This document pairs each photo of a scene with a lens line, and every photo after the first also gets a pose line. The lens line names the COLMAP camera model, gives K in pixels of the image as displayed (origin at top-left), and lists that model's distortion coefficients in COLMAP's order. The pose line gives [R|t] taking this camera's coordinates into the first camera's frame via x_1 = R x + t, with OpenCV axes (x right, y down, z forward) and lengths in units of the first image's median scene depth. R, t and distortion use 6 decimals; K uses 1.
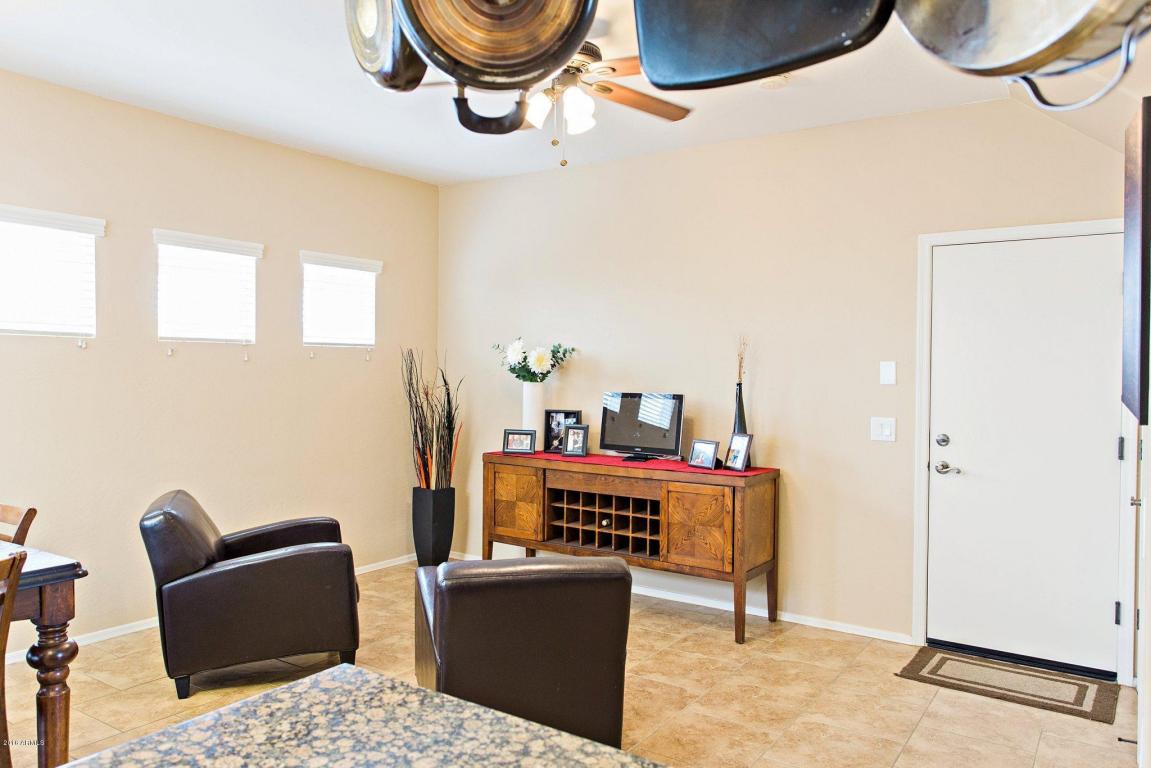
lens RADIAL K [[823.8, 0, 556.5], [0, 823.8, 393.4], [0, 0, 1]] dist [-0.002690, 0.006895]
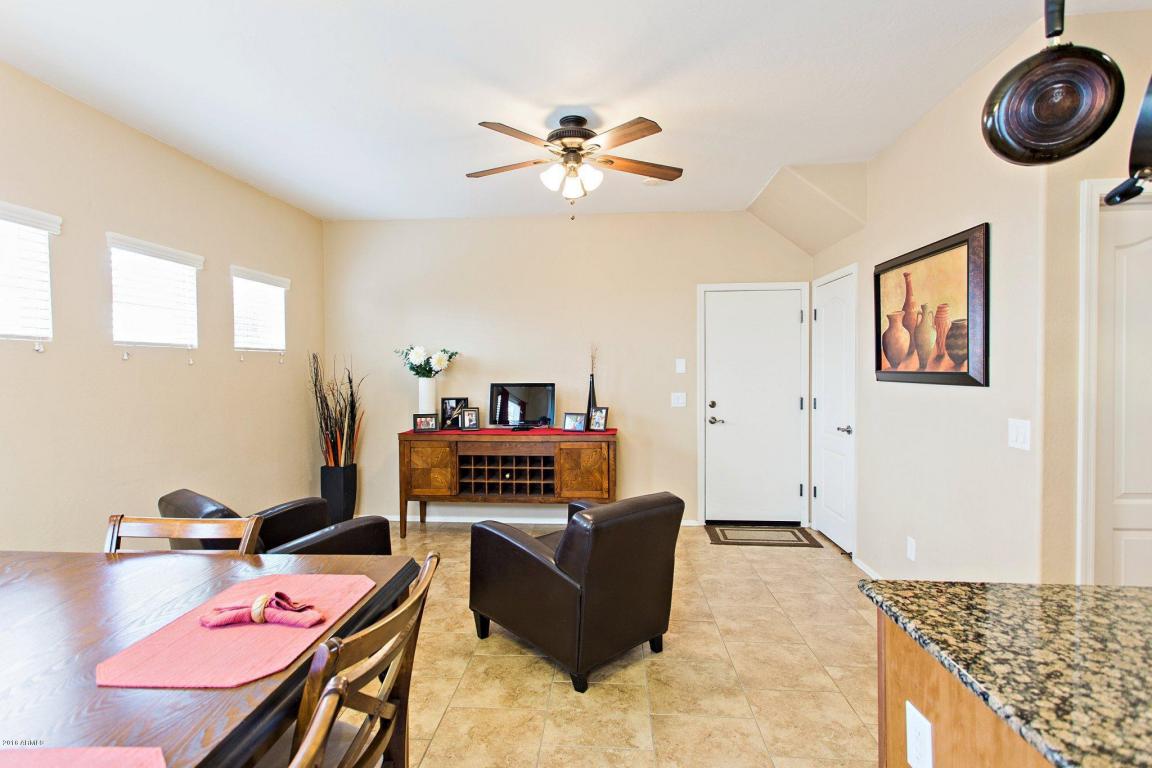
lens RADIAL K [[552.5, 0, 568.0], [0, 552.5, 386.2], [0, 0, 1]] dist [-0.000004, 0.002478]
pose [[0.861939, -0.033433, 0.505908, -0.332829], [0.031266, 0.999429, 0.012777, -0.004969], [-0.506047, 0.004804, 0.862493, 0.136054]]
